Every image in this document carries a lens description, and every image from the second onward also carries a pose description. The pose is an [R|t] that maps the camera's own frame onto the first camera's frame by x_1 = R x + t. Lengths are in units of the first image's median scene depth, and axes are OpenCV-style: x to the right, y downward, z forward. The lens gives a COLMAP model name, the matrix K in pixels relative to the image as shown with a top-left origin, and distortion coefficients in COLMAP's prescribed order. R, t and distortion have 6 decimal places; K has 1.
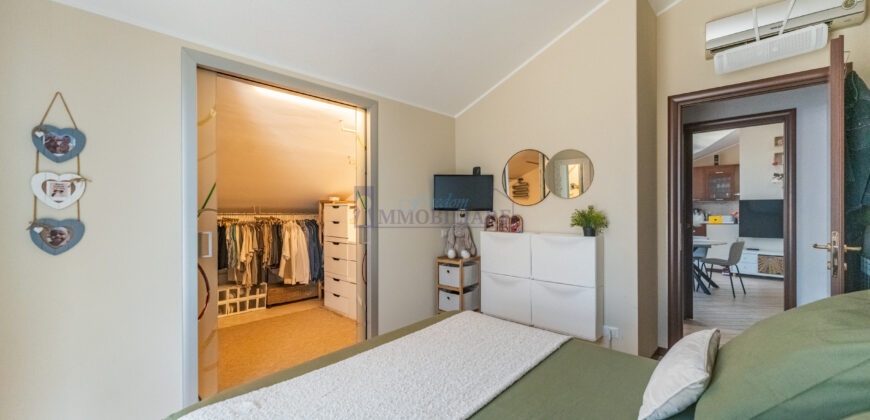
lens RADIAL K [[347.7, 0, 434.7], [0, 347.7, 209.7], [0, 0, 1]] dist [0.004692, -0.001363]
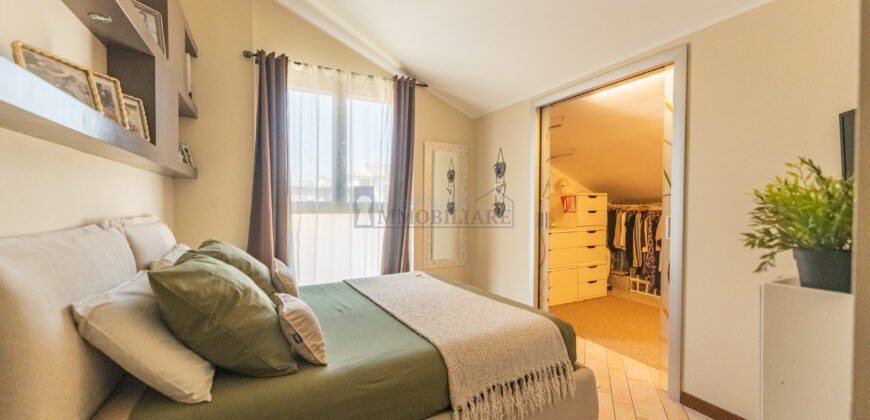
lens RADIAL K [[347.7, 0, 435.9], [0, 347.7, 207.5], [0, 0, 1]] dist [0.004692, -0.001363]
pose [[-0.353026, 0.015165, -0.935491, 1.209472], [-0.001103, 0.999861, 0.016625, 0.019534], [0.935613, 0.006901, -0.352960, 1.392958]]
